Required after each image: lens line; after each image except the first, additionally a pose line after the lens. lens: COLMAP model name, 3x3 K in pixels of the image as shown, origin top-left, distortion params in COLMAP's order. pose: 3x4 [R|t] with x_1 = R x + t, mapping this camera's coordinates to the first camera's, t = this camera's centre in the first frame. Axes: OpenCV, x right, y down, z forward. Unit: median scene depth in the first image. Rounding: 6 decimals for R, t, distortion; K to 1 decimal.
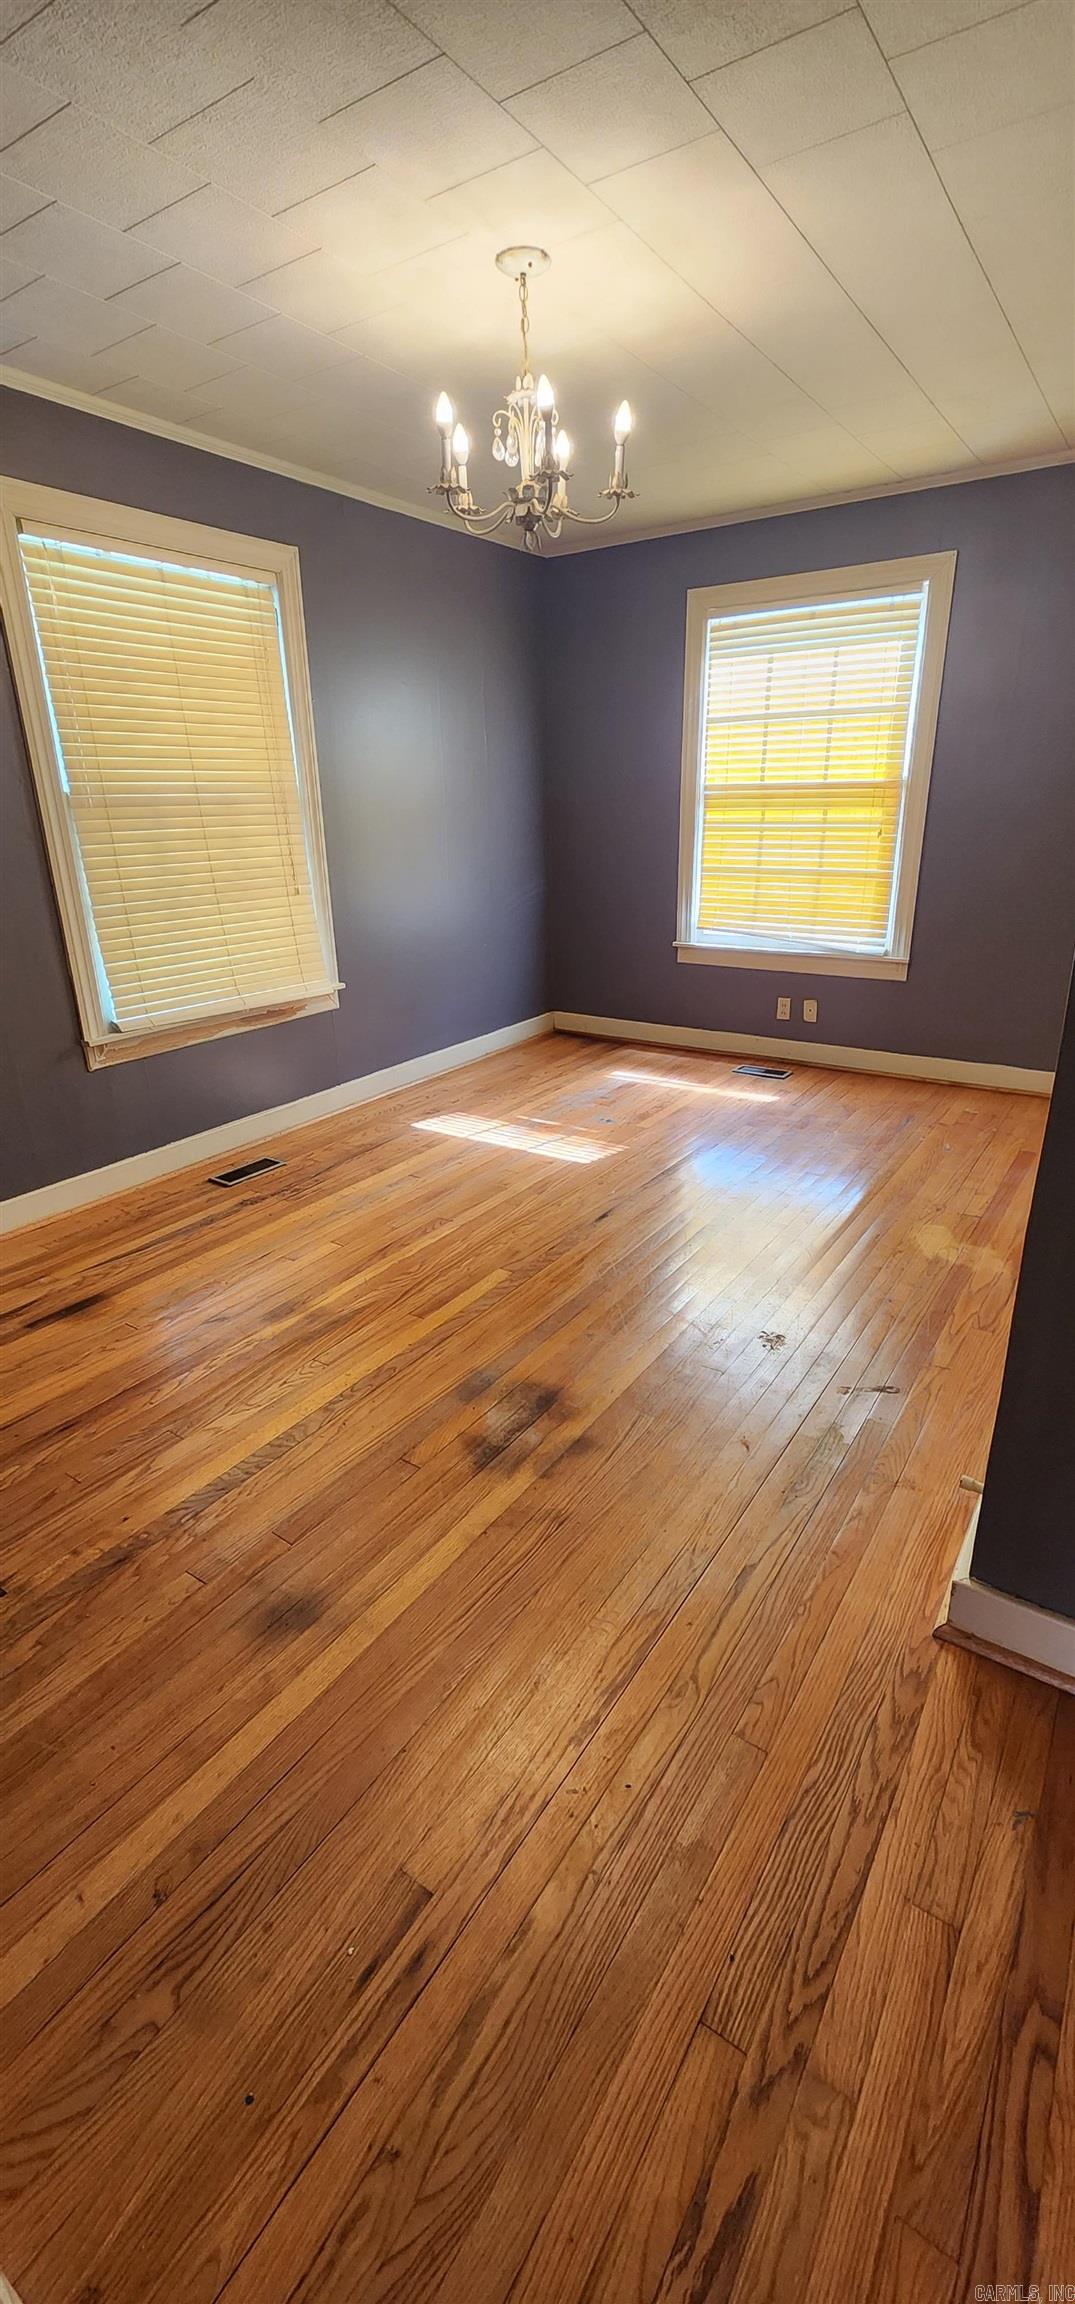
lens RADIAL K [[946.0, 0, 544.2], [0, 946.0, 1157.3], [0, 0, 1]] dist [0.011351, 0.000359]
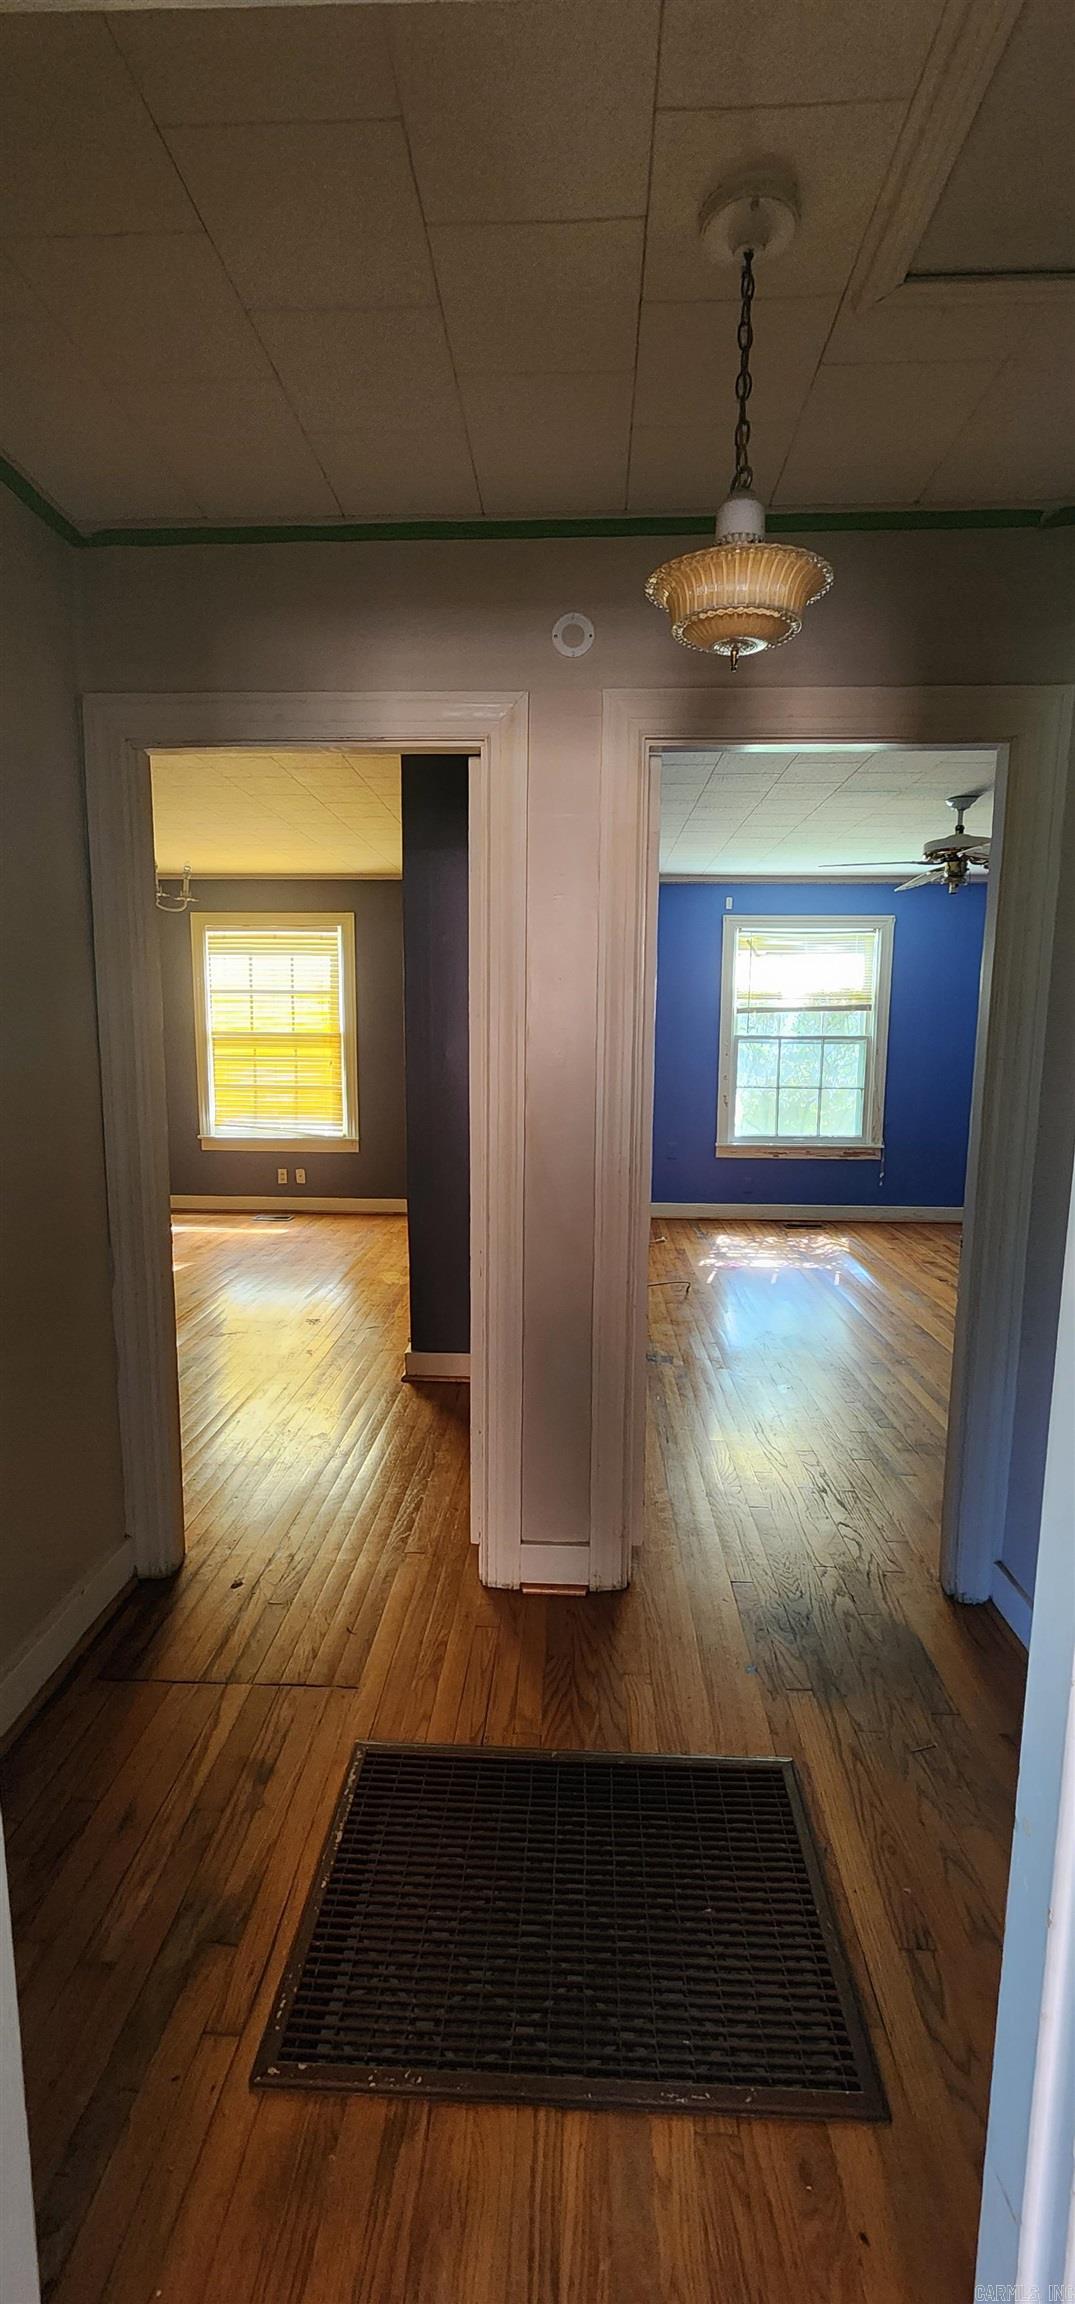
lens RADIAL K [[946.0, 0, 544.2], [0, 946.0, 1157.3], [0, 0, 1]] dist [0.011351, 0.000359]
pose [[0.851807, -0.047606, 0.521688, -0.178664], [0.165862, 0.969138, -0.182380, 0.161375], [-0.496905, 0.241880, 0.833414, -0.465696]]
